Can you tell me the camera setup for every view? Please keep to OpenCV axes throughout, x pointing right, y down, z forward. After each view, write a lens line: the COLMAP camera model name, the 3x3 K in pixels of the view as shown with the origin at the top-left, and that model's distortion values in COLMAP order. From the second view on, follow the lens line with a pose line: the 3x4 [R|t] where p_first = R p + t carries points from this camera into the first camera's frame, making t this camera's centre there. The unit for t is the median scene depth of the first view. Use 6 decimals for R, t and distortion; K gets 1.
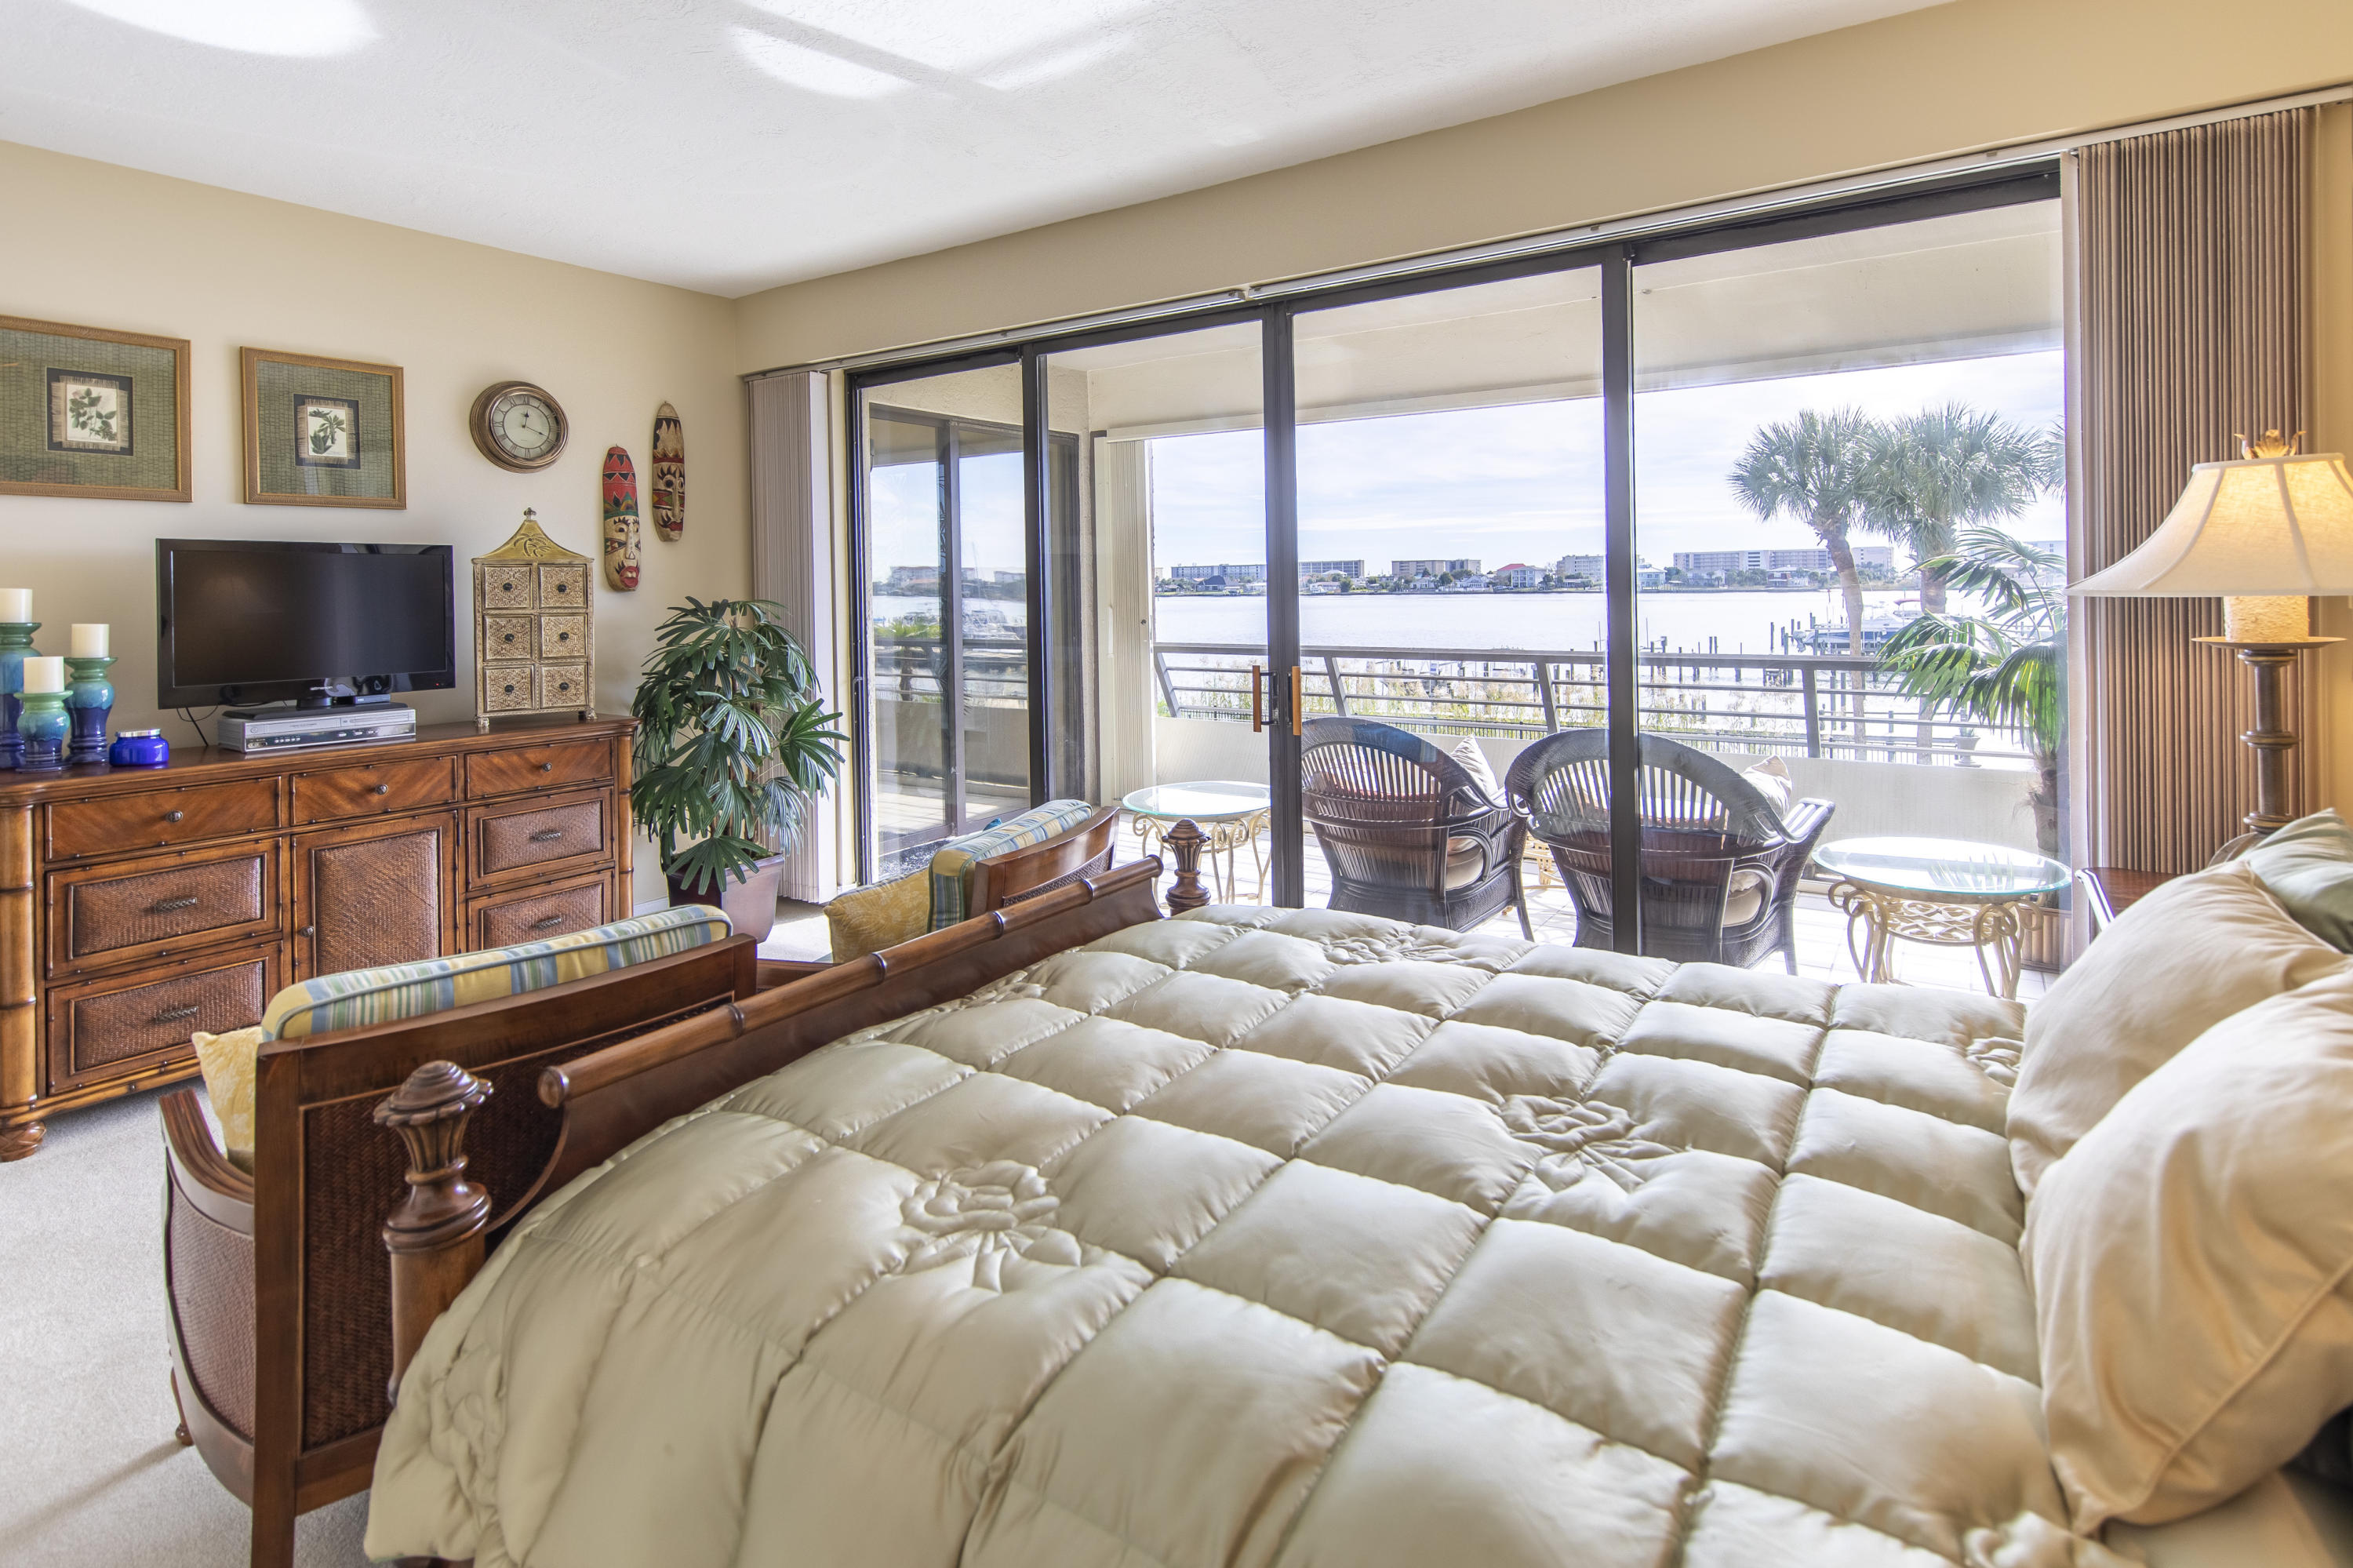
lens RADIAL K [[1128.3, 0, 1182.8], [0, 1128.3, 580.3], [0, 0, 1]] dist [0.011673, 0.000870]
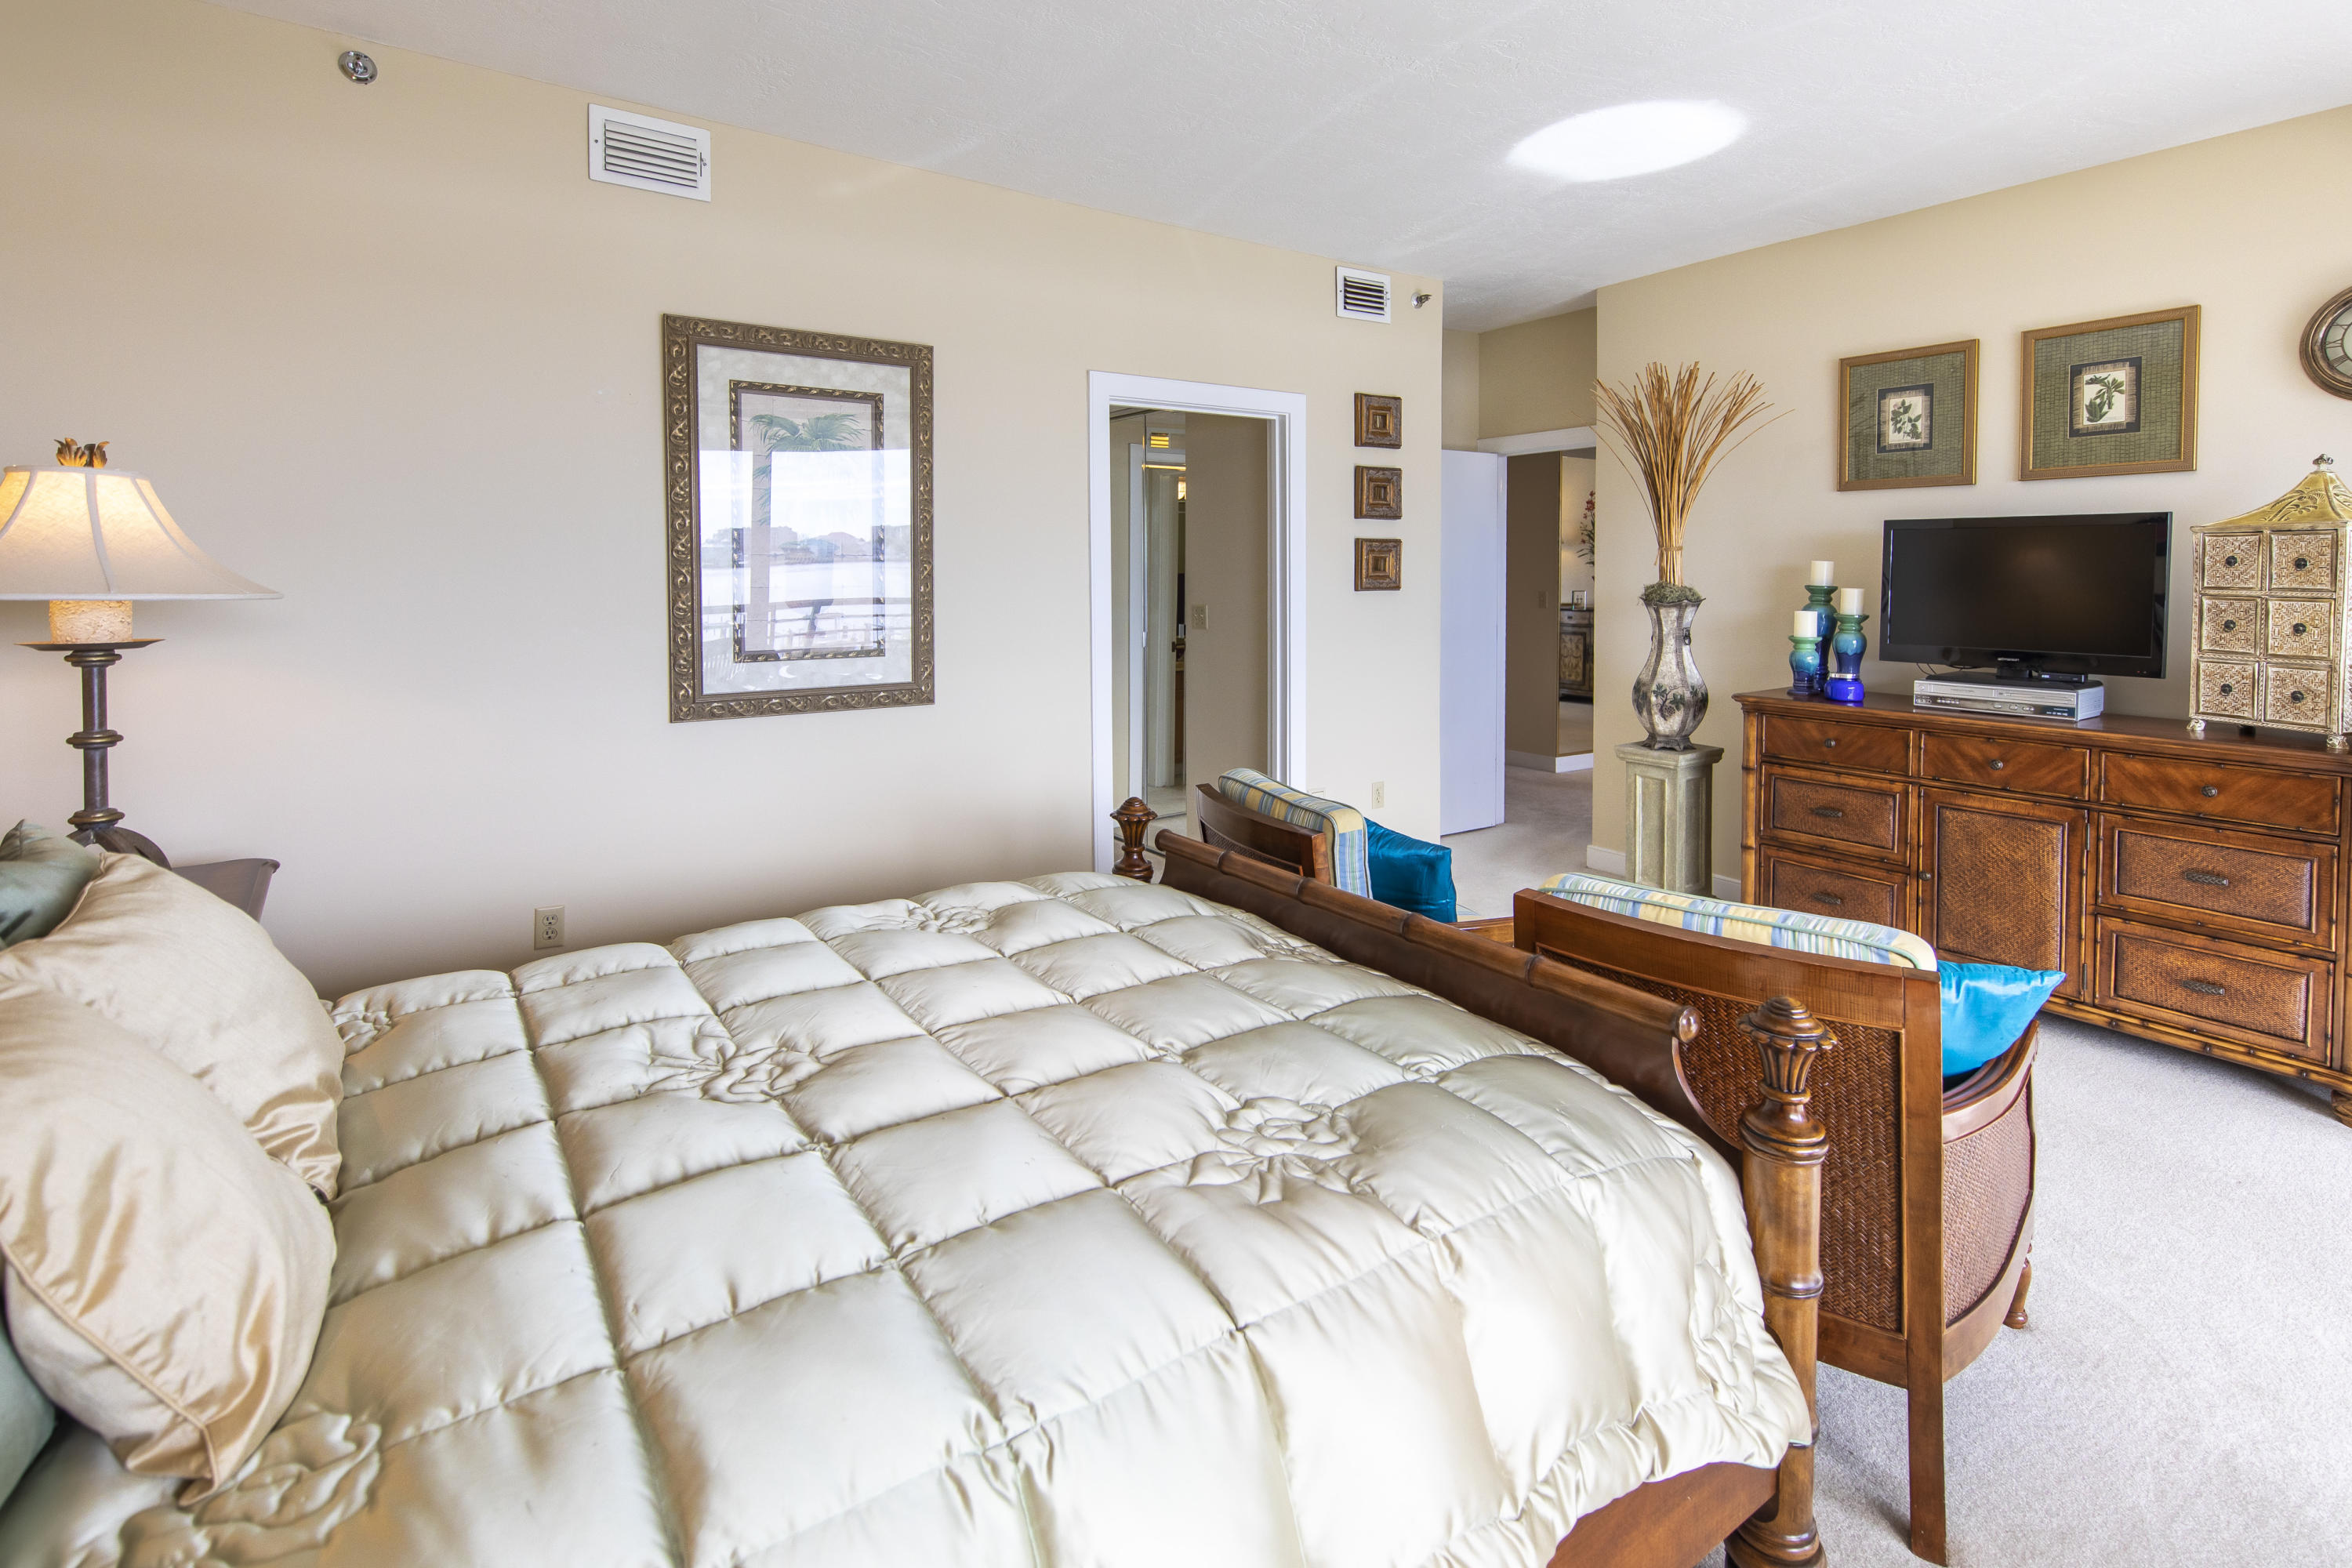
lens RADIAL K [[1127.8, 0, 1153.5], [0, 1127.8, 585.1], [0, 0, 1]] dist [0.011673, 0.000870]
pose [[-0.363004, 0.028103, -0.931364, 0.447578], [0.008706, 0.999604, 0.026769, -0.005583], [0.931747, 0.001608, -0.363104, 0.623200]]
